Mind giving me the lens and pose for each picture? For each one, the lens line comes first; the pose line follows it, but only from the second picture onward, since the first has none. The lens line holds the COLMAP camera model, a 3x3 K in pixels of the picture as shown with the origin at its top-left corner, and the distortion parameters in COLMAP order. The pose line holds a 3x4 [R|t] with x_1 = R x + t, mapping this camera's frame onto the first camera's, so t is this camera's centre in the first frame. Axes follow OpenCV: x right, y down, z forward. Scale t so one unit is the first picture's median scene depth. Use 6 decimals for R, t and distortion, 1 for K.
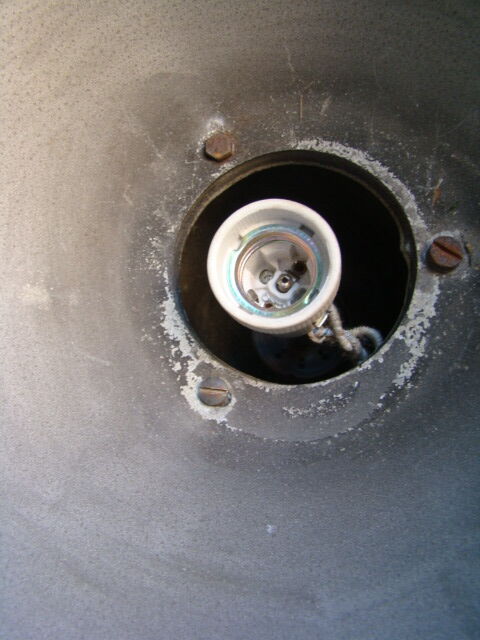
lens RADIAL K [[610.9, 0, 238.1], [0, 610.9, 322.6], [0, 0, 1]] dist [-0.124333, 0.000000]
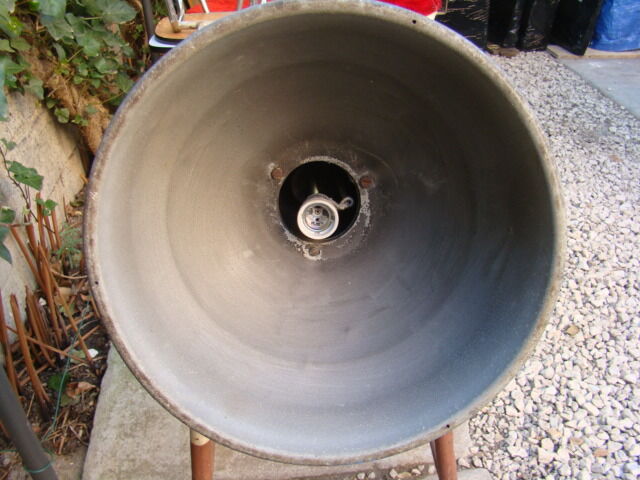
lens RADIAL K [[610.9, 0, 320.1], [0, 610.9, 239.0], [0, 0, 1]] dist [-0.124333, 0.000000]
pose [[0.883828, -0.457629, 0.097074, -0.278760], [0.364369, 0.803554, 0.470676, -1.361223], [-0.293400, -0.380626, 0.876949, -1.673174]]
